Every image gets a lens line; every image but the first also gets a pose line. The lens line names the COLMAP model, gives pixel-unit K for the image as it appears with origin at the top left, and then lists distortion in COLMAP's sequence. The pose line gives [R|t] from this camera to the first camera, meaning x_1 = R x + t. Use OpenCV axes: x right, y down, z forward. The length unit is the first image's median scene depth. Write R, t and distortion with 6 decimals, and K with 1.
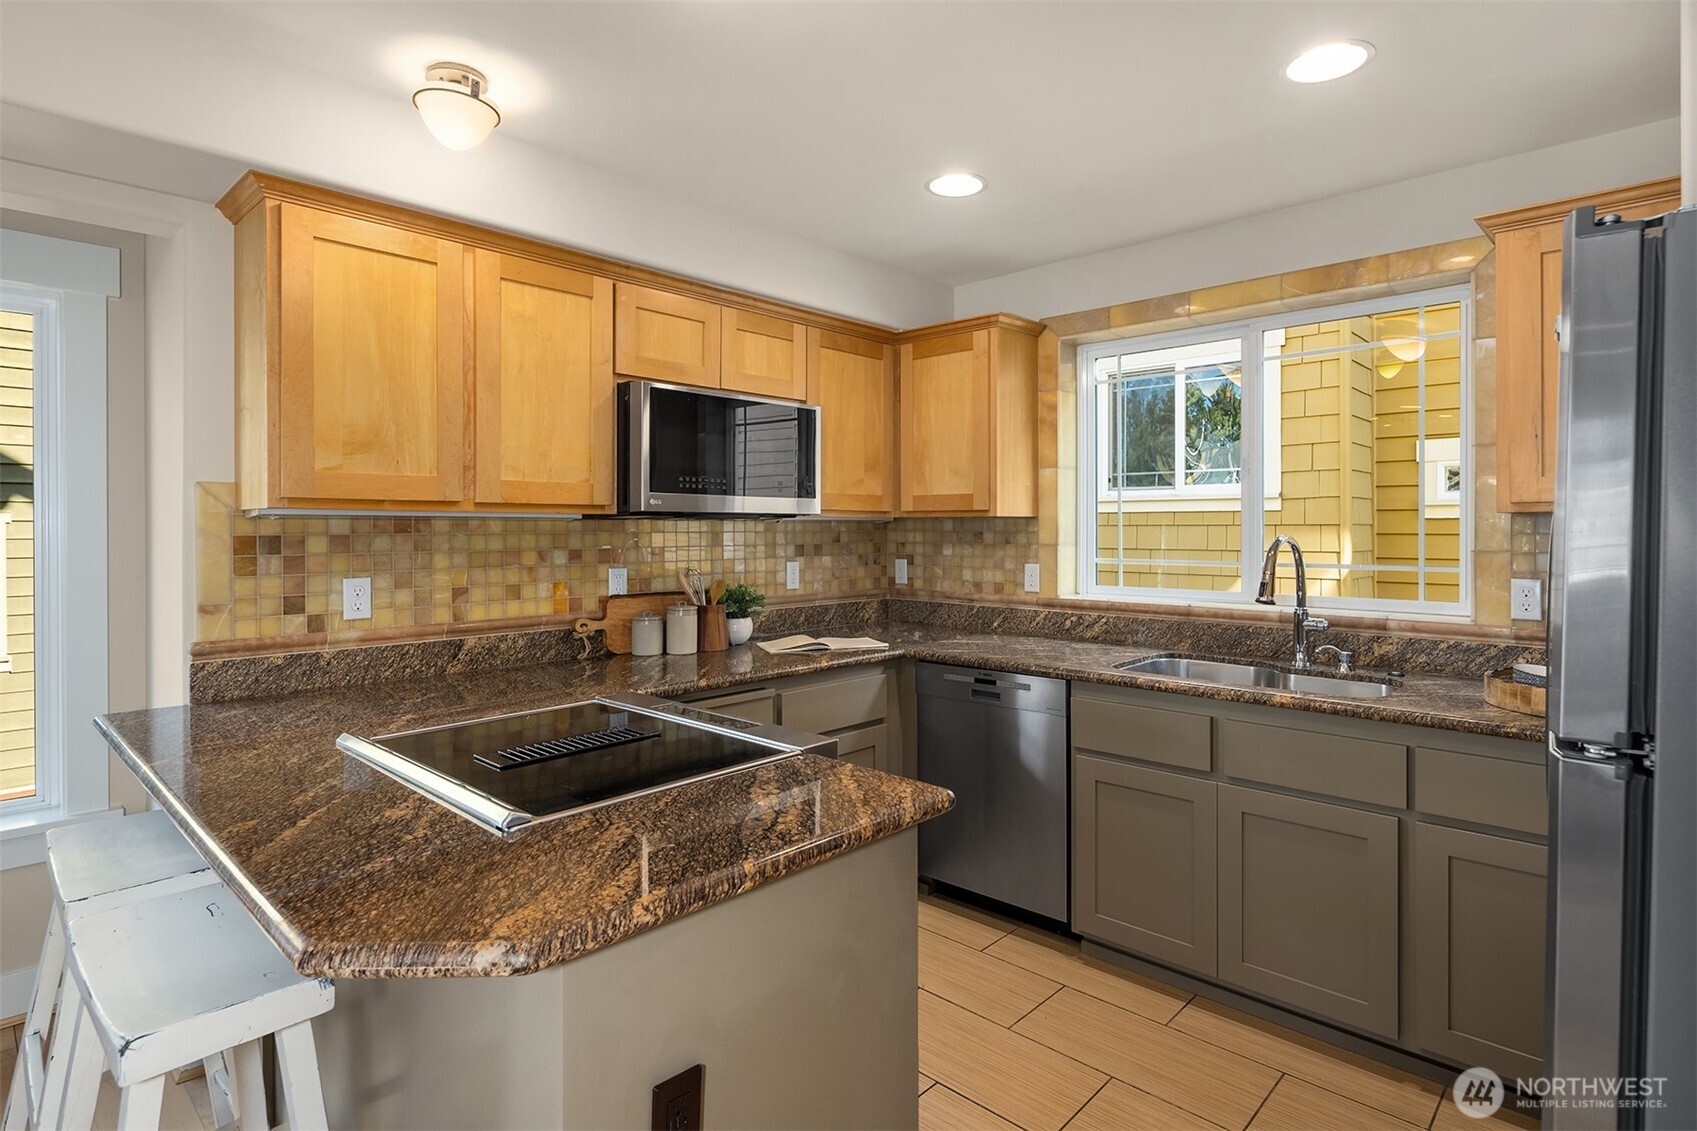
lens RADIAL K [[865.9, 0, 858.4], [0, 865.9, 538.8], [0, 0, 1]] dist [0.000320, -0.000121]
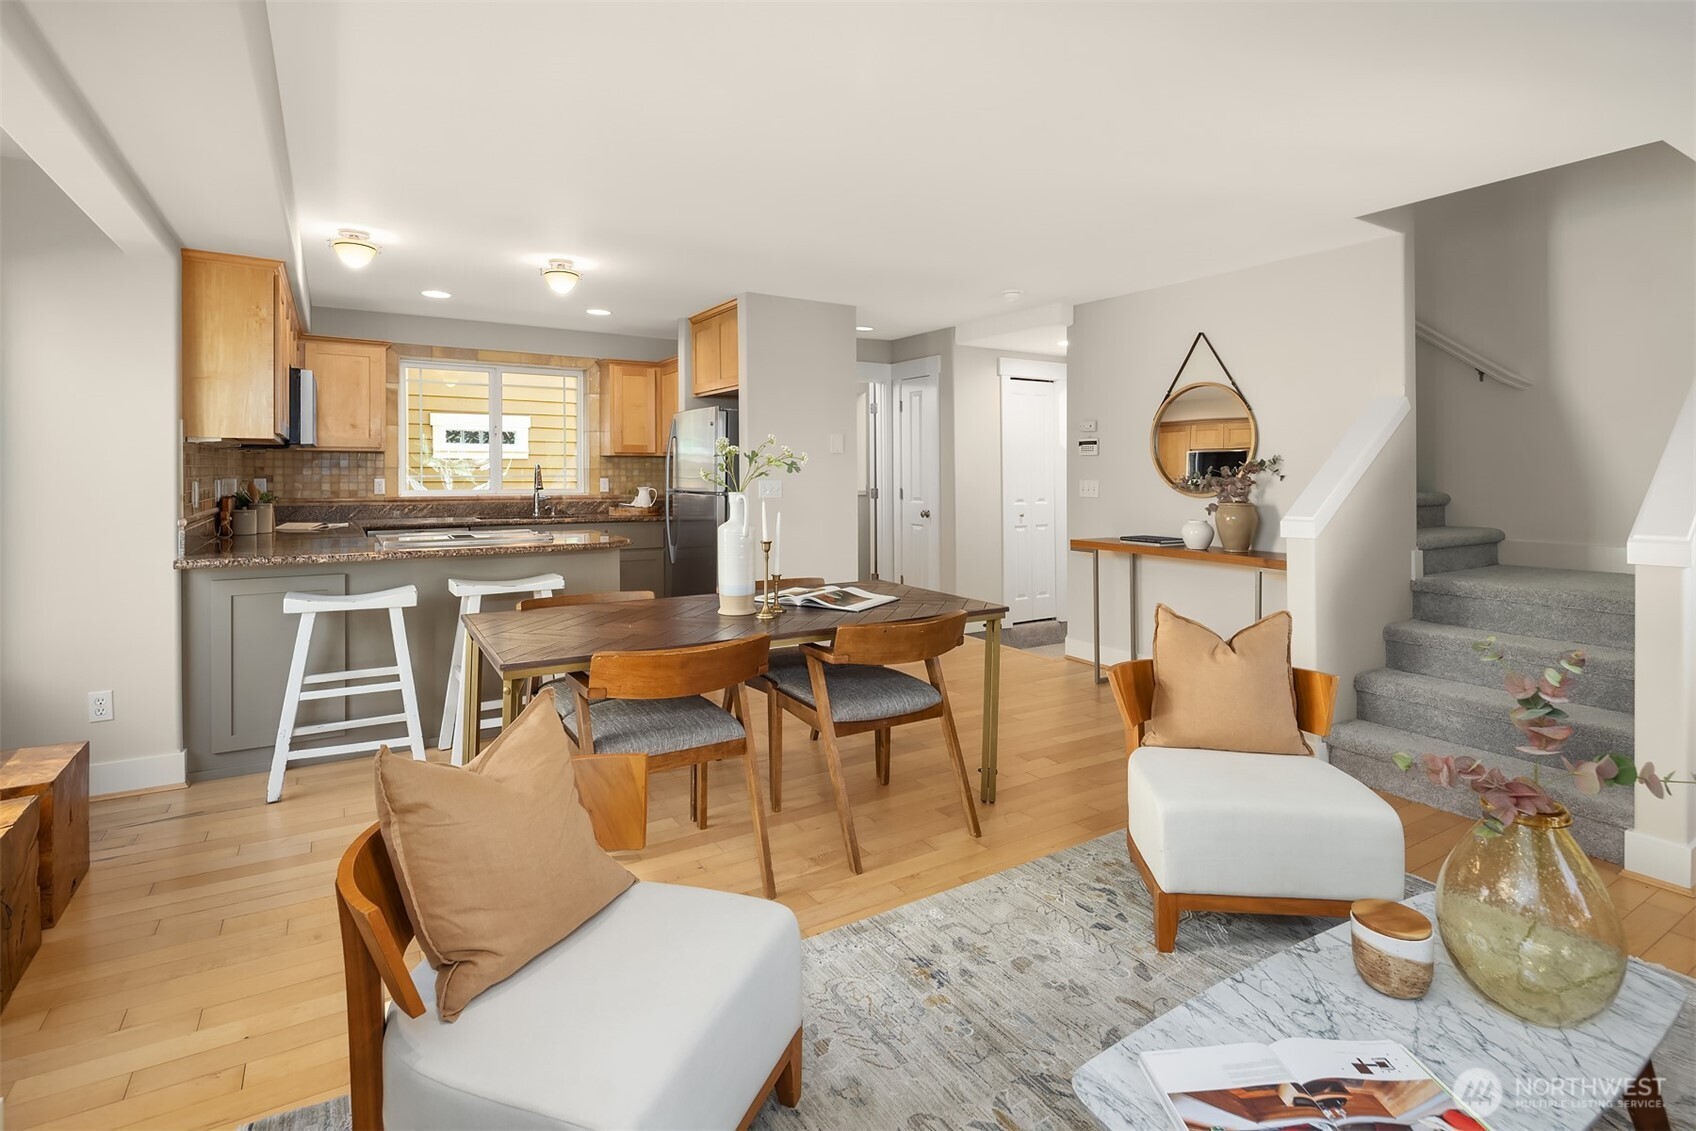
lens RADIAL K [[812.5, 0, 851.5], [0, 812.5, 474.5], [0, 0, 1]] dist [0.012882, -0.001355]
pose [[0.256003, -0.001260, 0.966675, -1.347101], [0.008493, 0.999963, -0.000946, 0.034810], [-0.966639, 0.008453, 0.256005, -0.416444]]
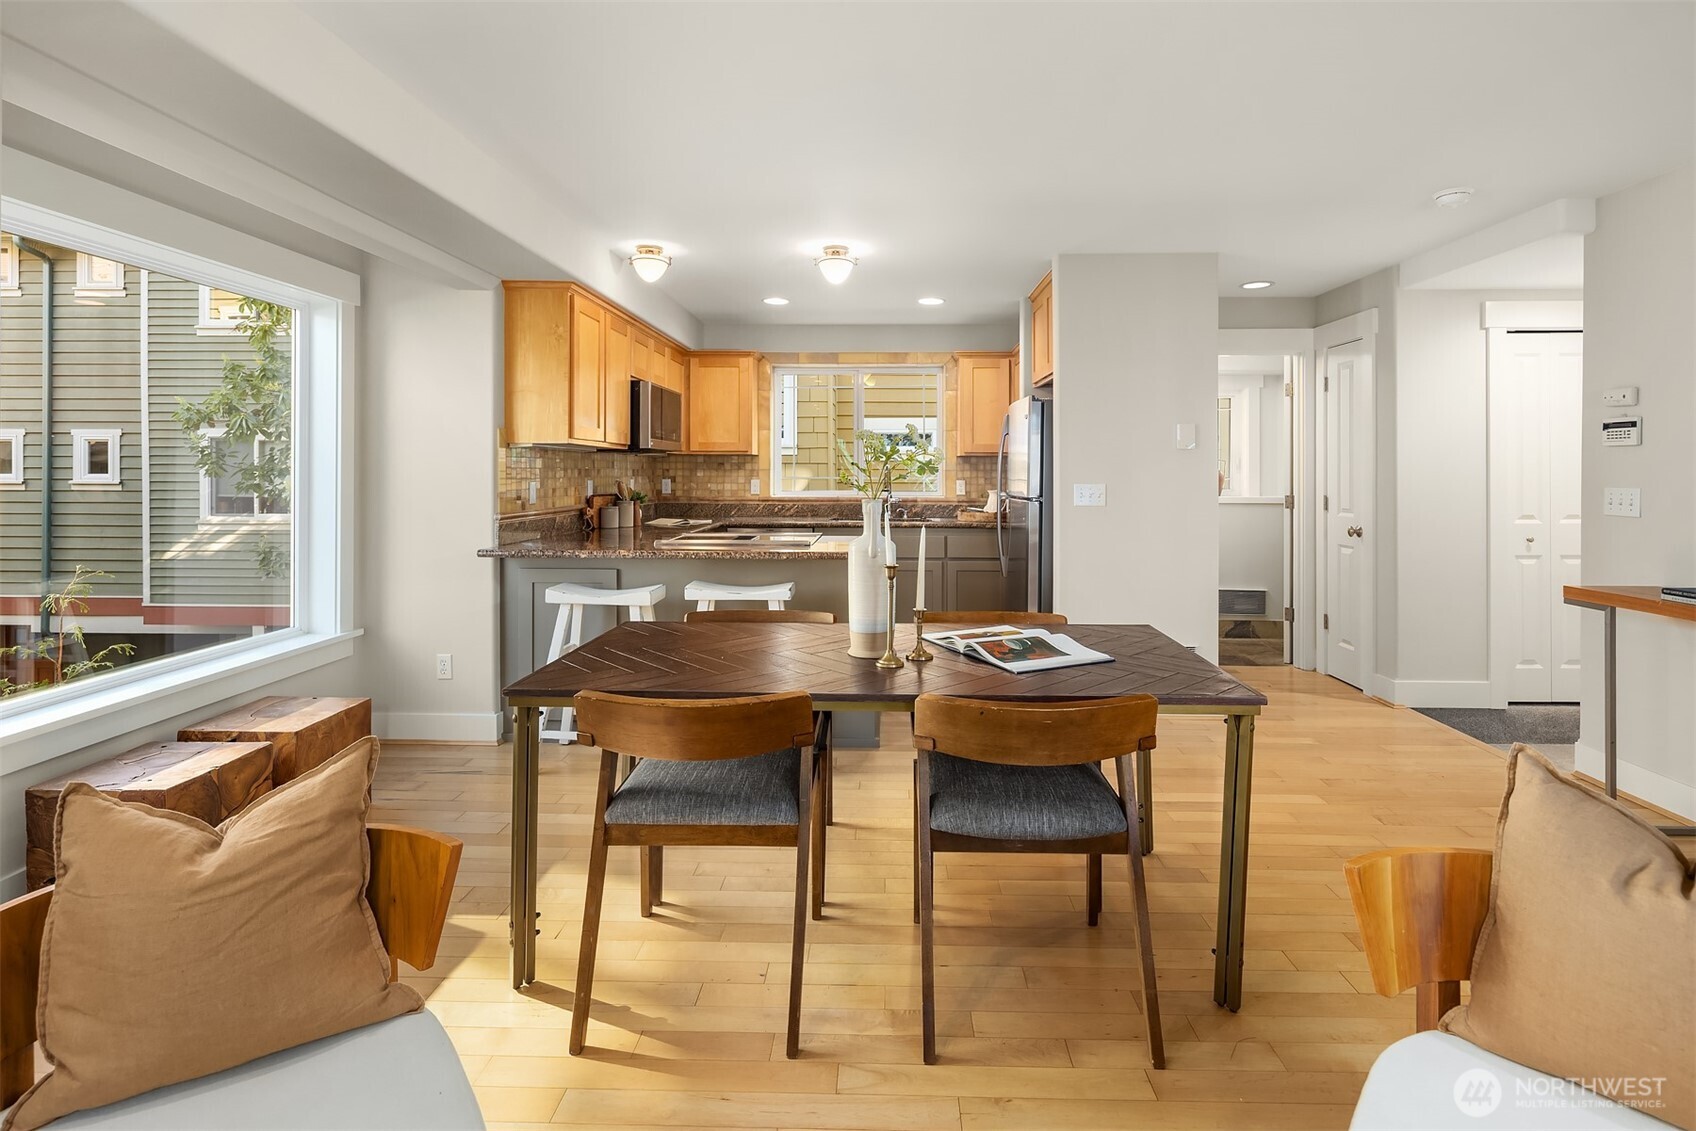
lens RADIAL K [[823.8, 0, 869.0], [0, 823.8, 481.6], [0, 0, 1]] dist [0.007154, -0.004941]
pose [[0.745386, -0.004475, 0.666618, -0.954561], [0.004513, 0.999988, 0.001667, 0.036289], [-0.666618, 0.001766, 0.745397, -0.607601]]
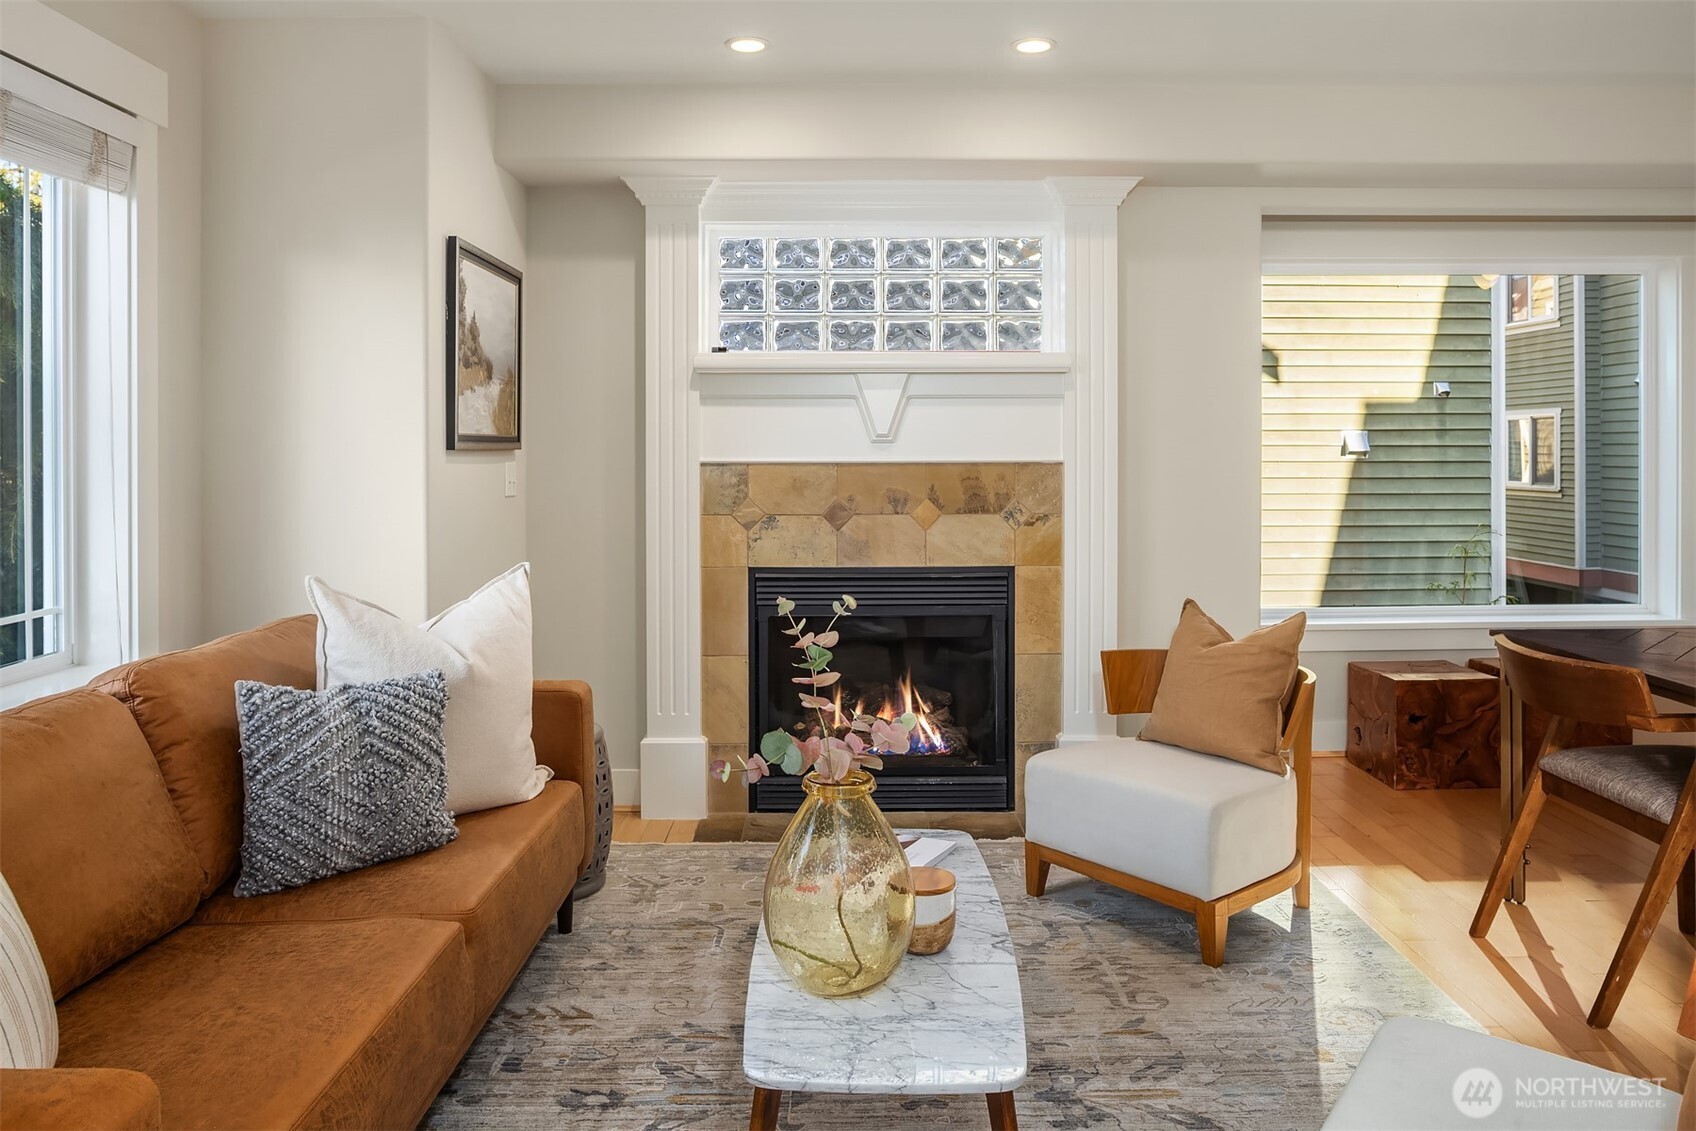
lens RADIAL K [[1183.0, 0, 848.1], [0, 1183.0, 456.3], [0, 0, 1]] dist [-0.059707, 0.046273]
pose [[0.692256, 0.004655, -0.721637, -0.380482], [-0.007758, 0.999969, -0.000991, 0.048144], [0.721610, 0.006285, 0.692271, -1.079400]]
